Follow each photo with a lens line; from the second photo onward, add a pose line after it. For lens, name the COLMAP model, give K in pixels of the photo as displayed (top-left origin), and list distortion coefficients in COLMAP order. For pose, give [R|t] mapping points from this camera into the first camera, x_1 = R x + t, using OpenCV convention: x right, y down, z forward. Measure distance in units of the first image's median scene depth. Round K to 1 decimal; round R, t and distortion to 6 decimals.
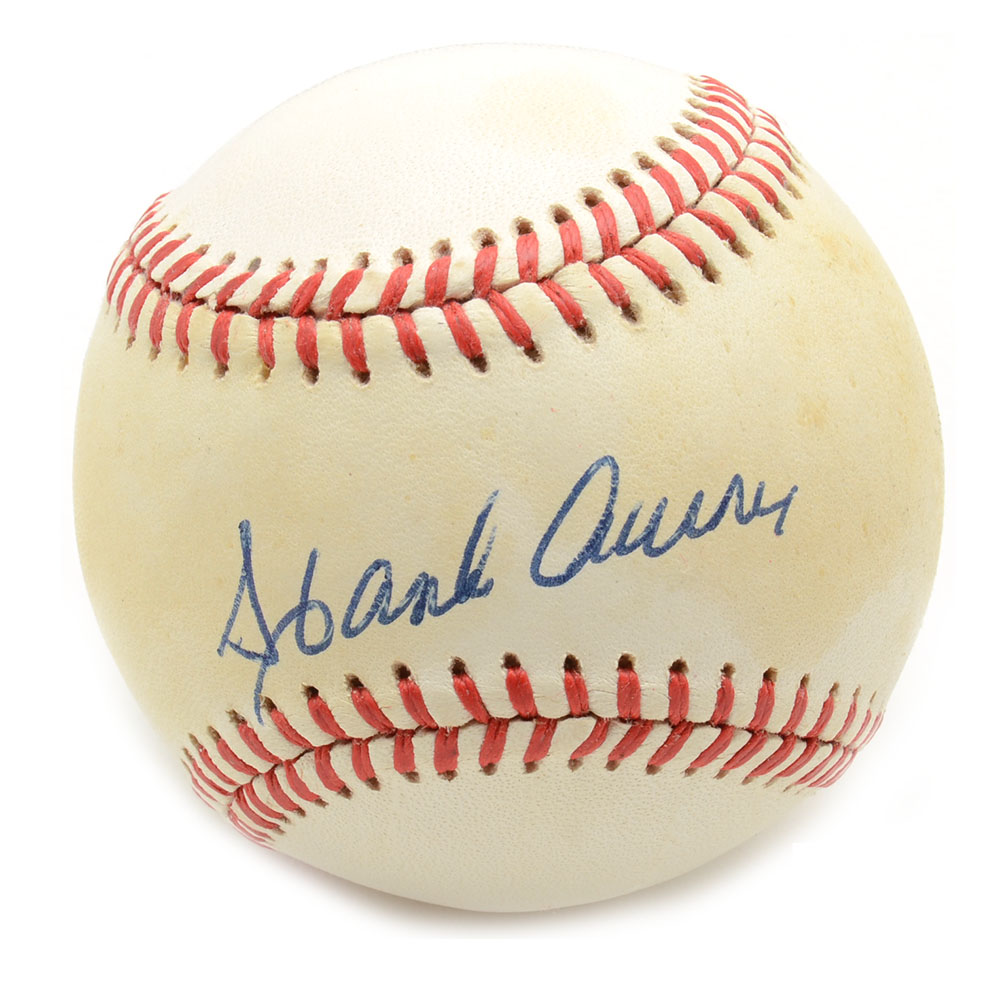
lens RADIAL K [[3117.6, 0, 500.0], [0, 3117.6, 500.0], [0, 0, 1]] dist [0.018765, -0.099490]
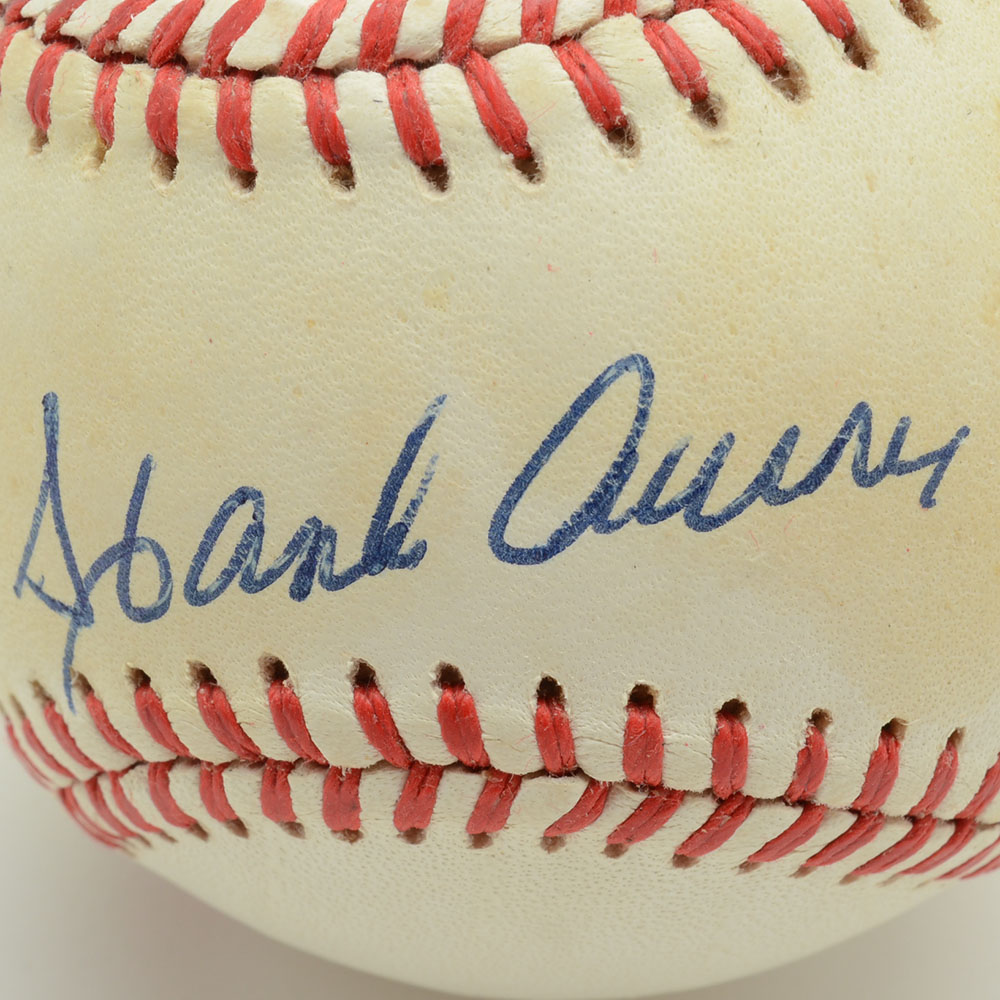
lens RADIAL K [[3117.6, 0, 500.0], [0, 3117.6, 500.0], [0, 0, 1]] dist [0.018765, -0.099490]
pose [[0.987942, 0.103704, -0.114964, 0.077864], [-0.090501, 0.989274, 0.114655, -0.051042], [0.125621, -0.102868, 0.986731, 0.410015]]
